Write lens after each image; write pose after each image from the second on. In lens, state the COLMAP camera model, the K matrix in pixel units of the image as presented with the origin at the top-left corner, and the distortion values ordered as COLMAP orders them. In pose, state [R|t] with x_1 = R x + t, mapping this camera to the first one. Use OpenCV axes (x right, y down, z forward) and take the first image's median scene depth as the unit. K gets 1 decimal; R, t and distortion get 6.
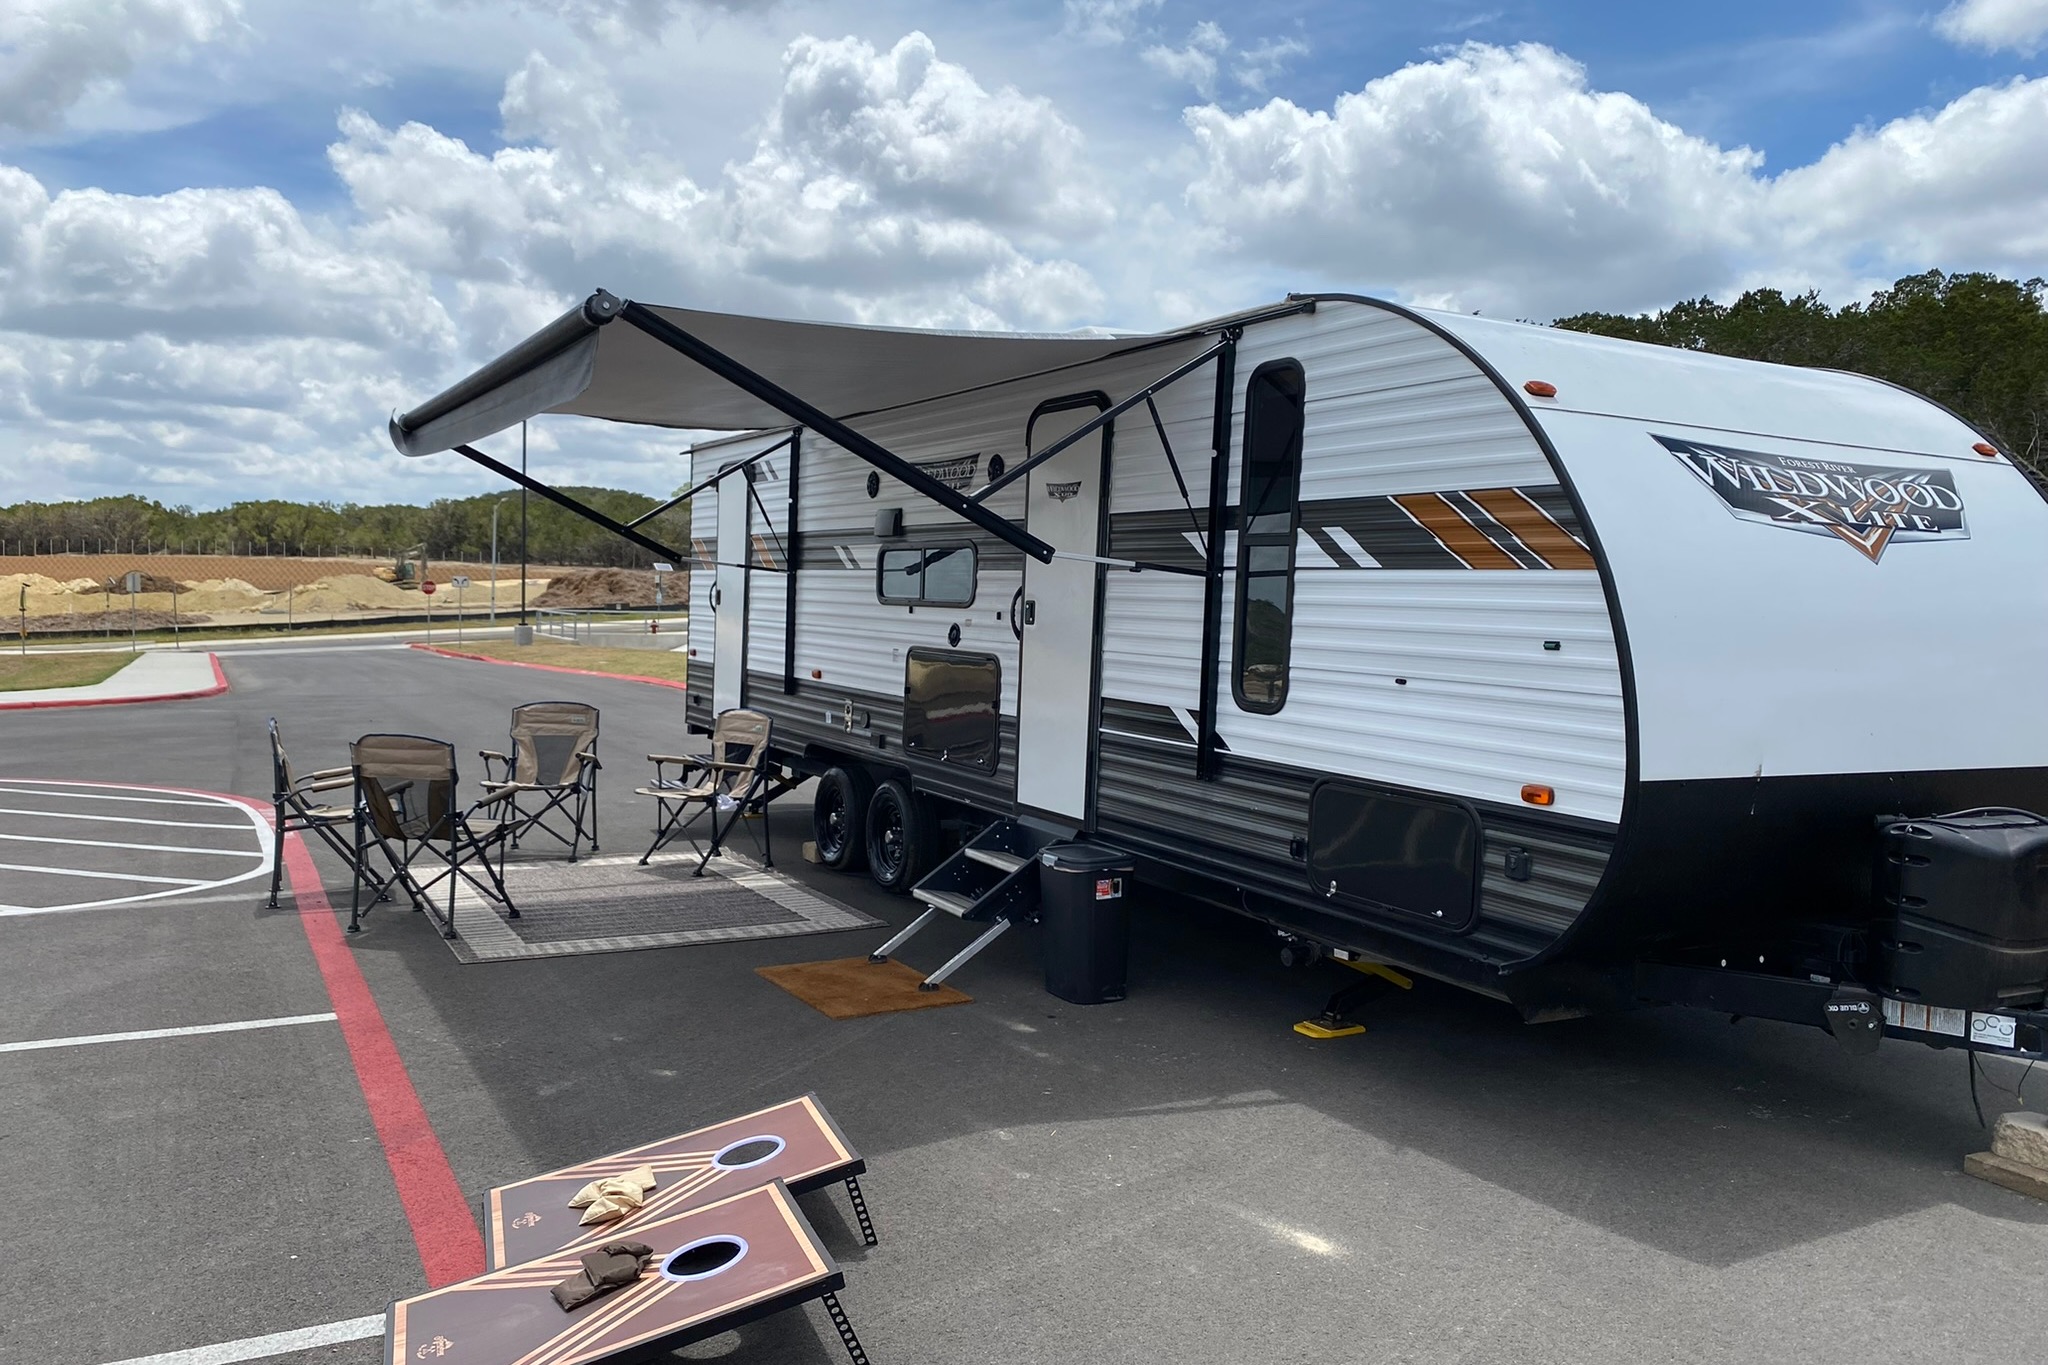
lens RADIAL K [[1554.5, 0, 1035.8], [0, 1554.5, 683.3], [0, 0, 1]] dist [0.010437, -0.021869]
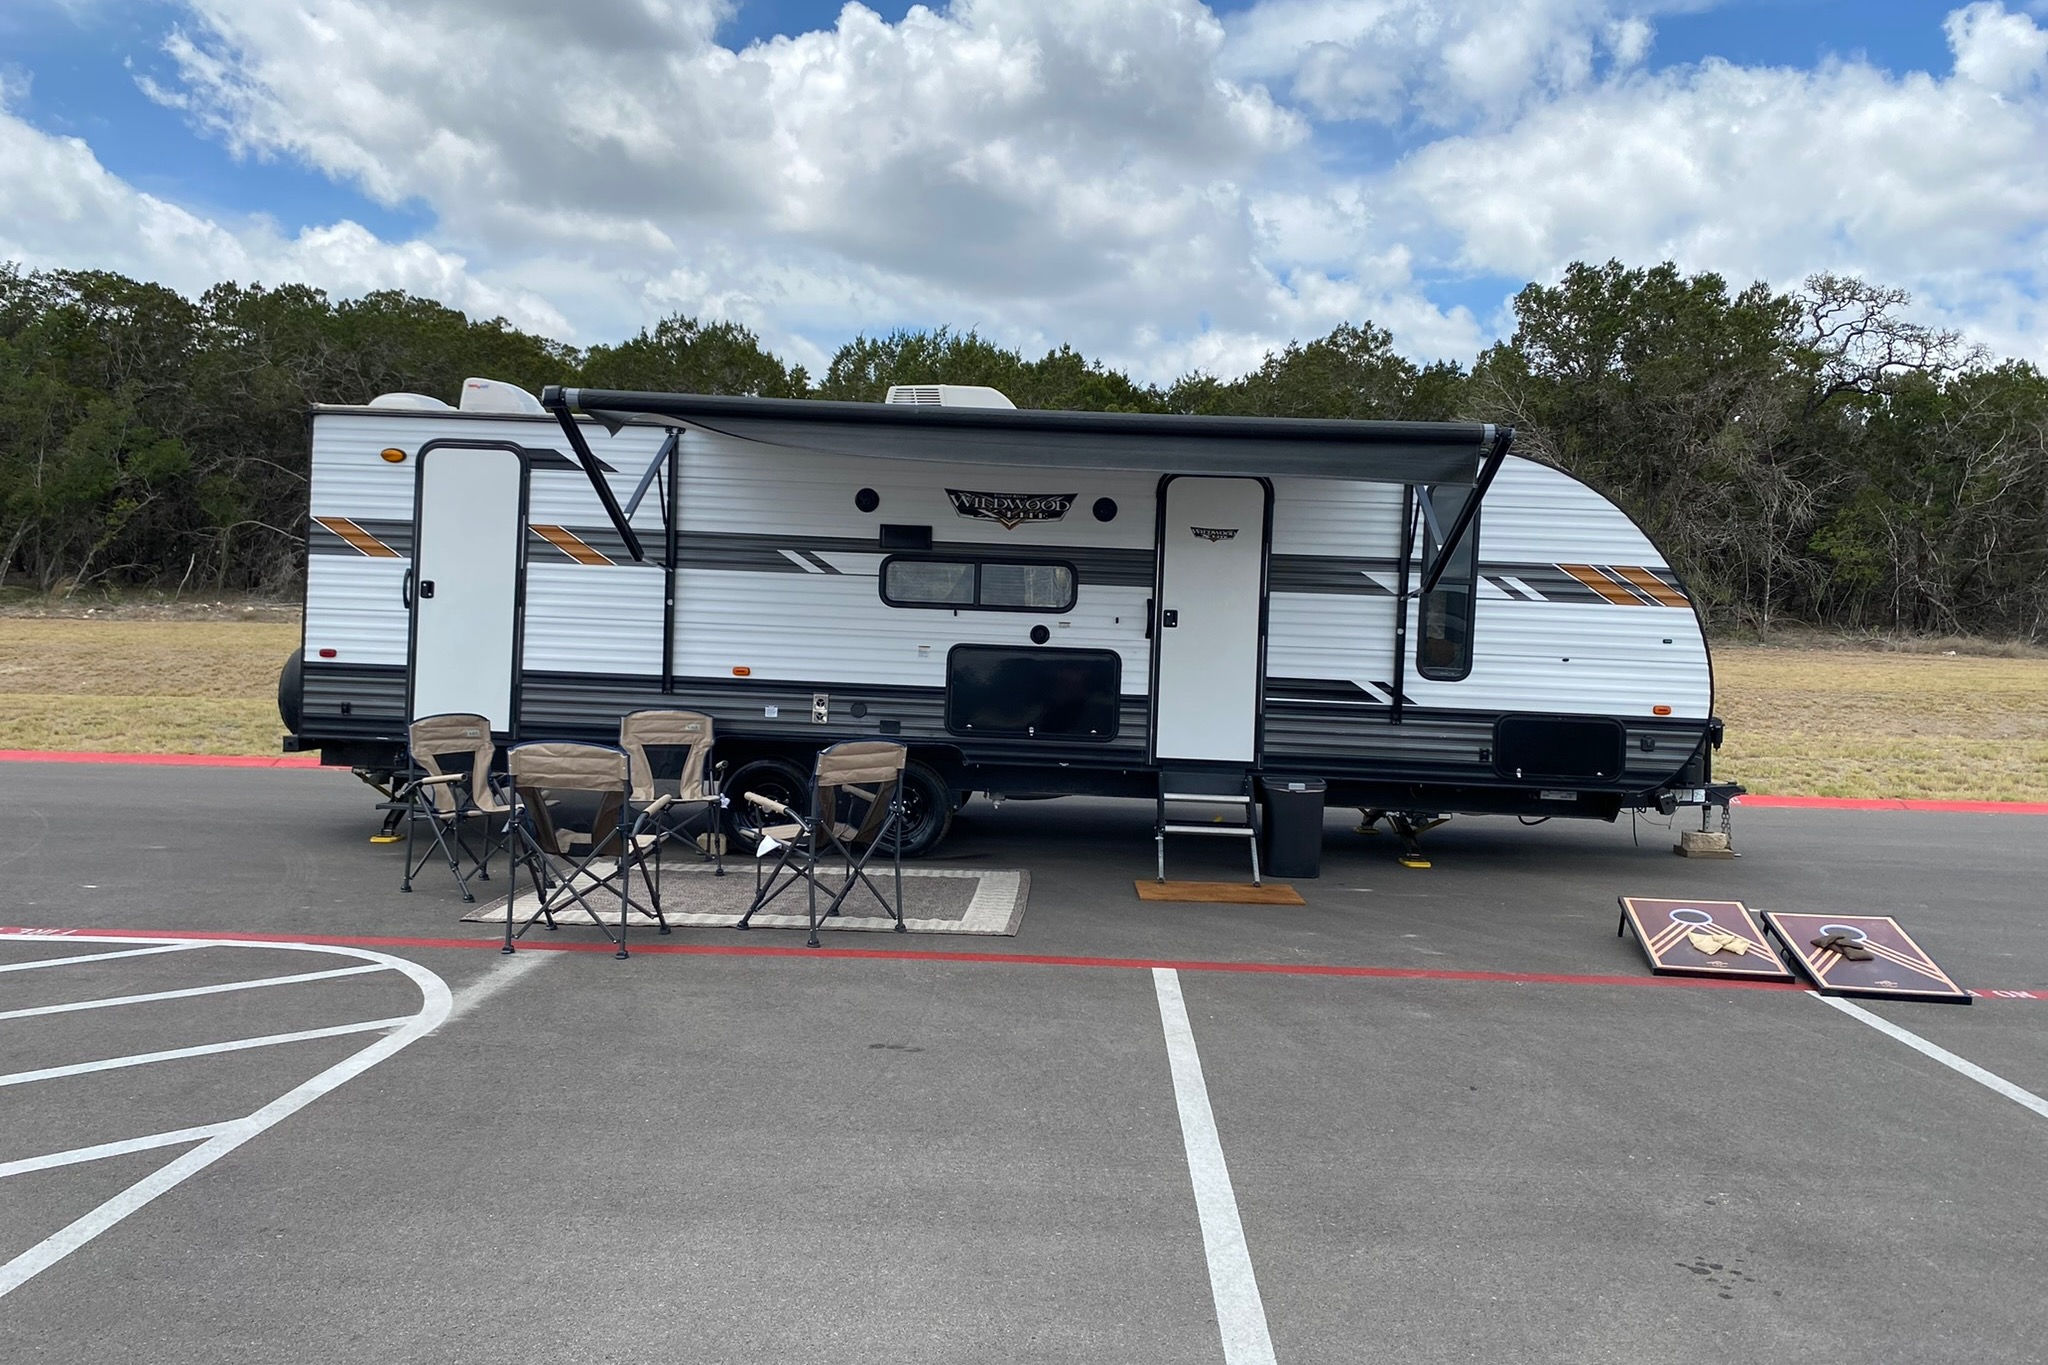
lens RADIAL K [[1554.5, 0, 1019.0], [0, 1554.5, 685.1], [0, 0, 1]] dist [0.010437, -0.021869]
pose [[0.522378, -0.036279, 0.851942, -1.537765], [0.023631, 0.999327, 0.028065, -0.034903], [-0.852386, 0.005472, 0.522884, 0.484827]]
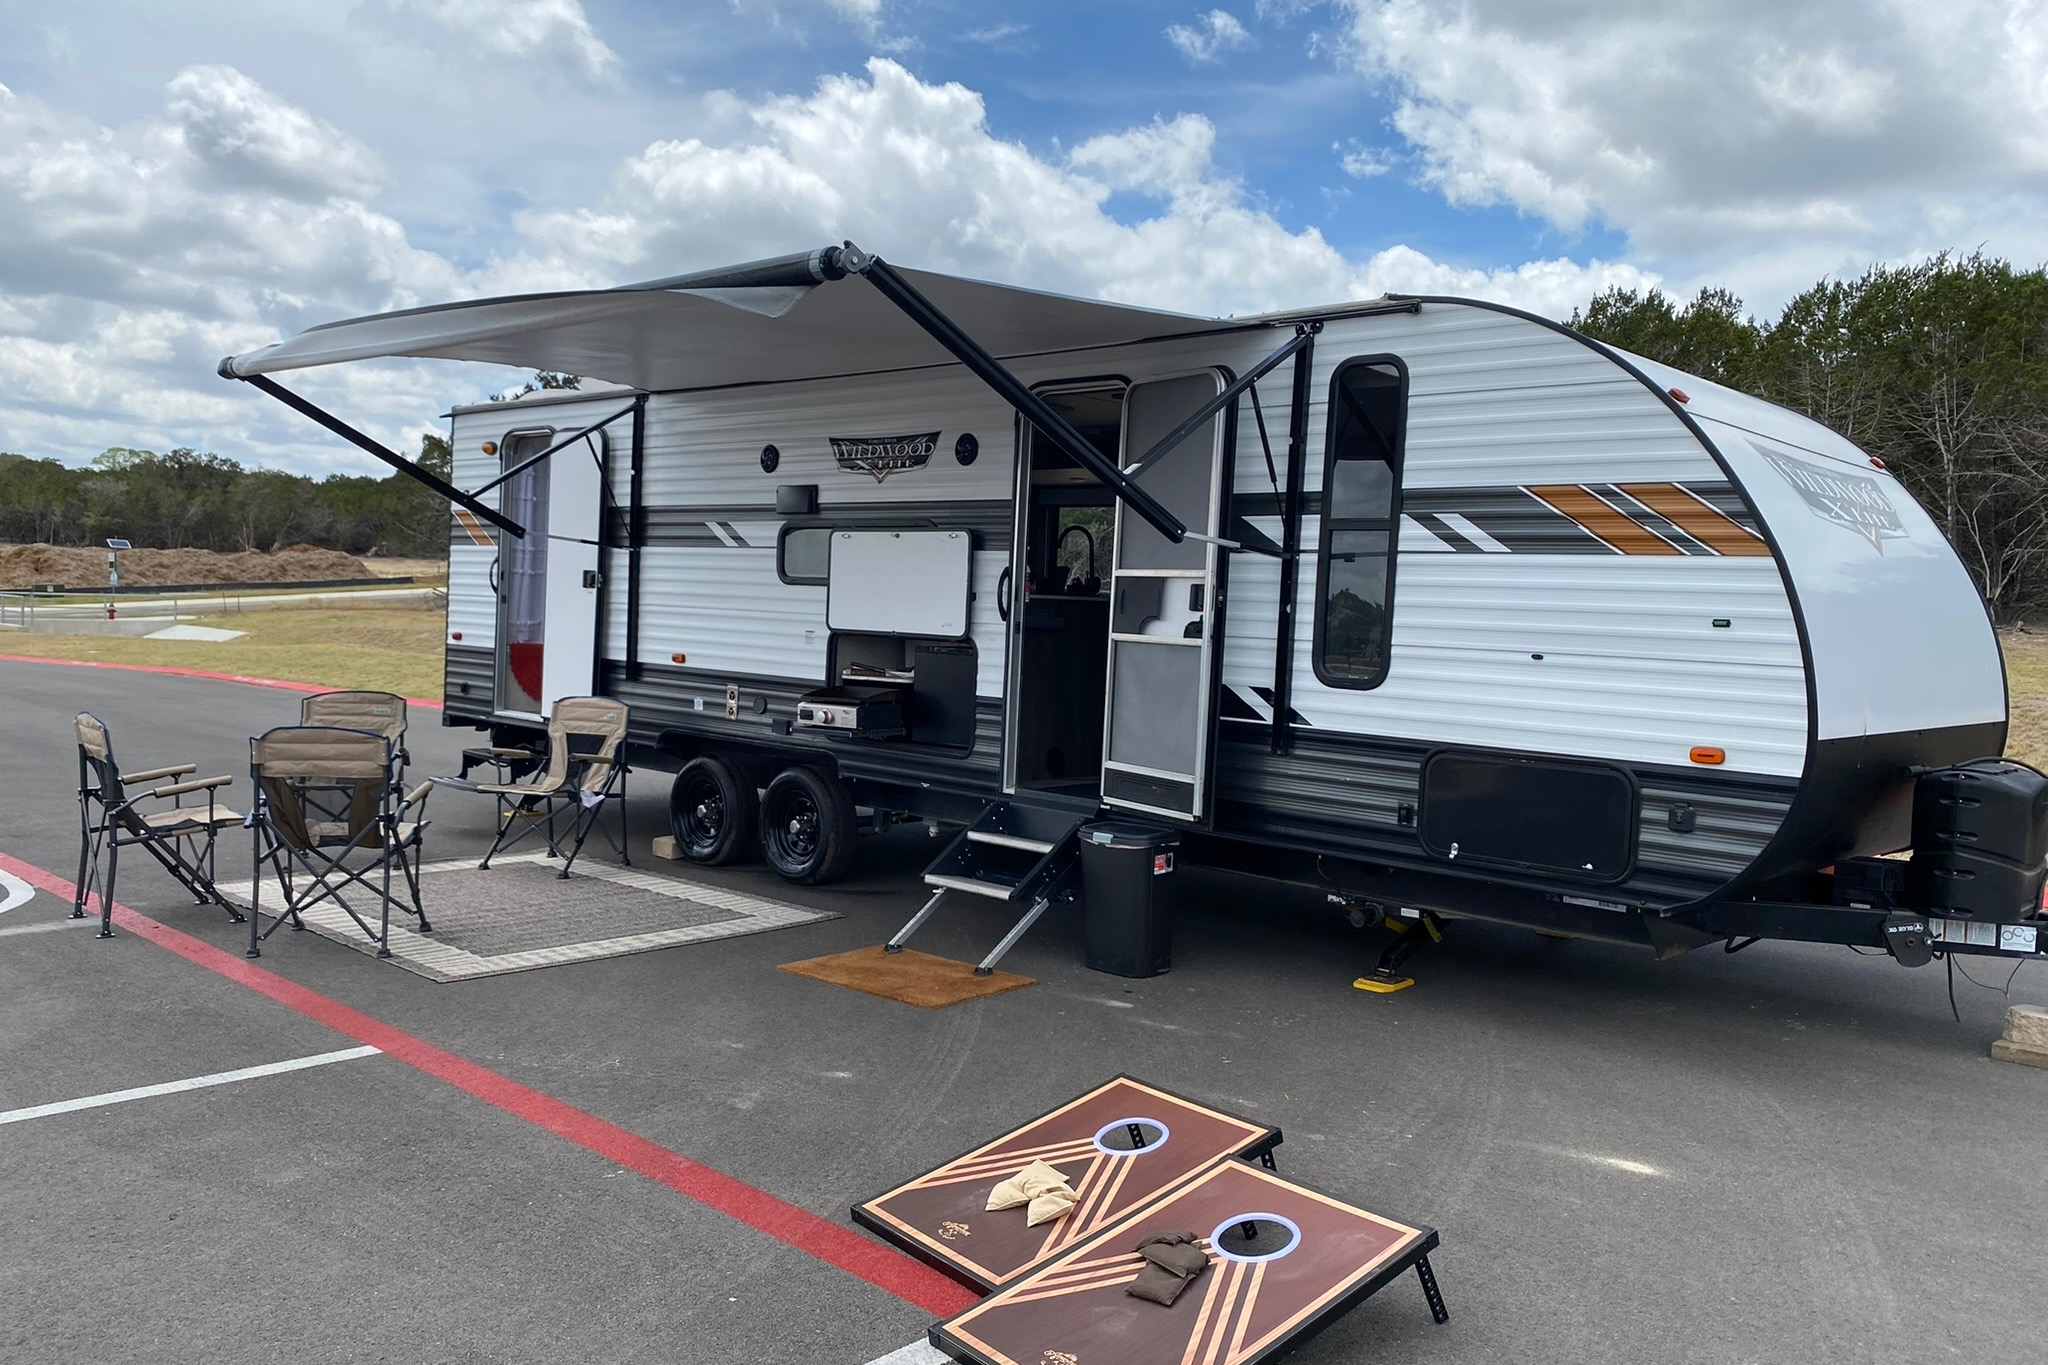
lens RADIAL K [[1554.5, 0, 1029.0], [0, 1554.5, 678.7], [0, 0, 1]] dist [0.010437, -0.021869]
pose [[0.950520, -0.008676, 0.310543, -0.381600], [0.007240, 0.999957, 0.005775, 0.004589], [-0.310580, -0.003241, 0.950542, 0.061575]]
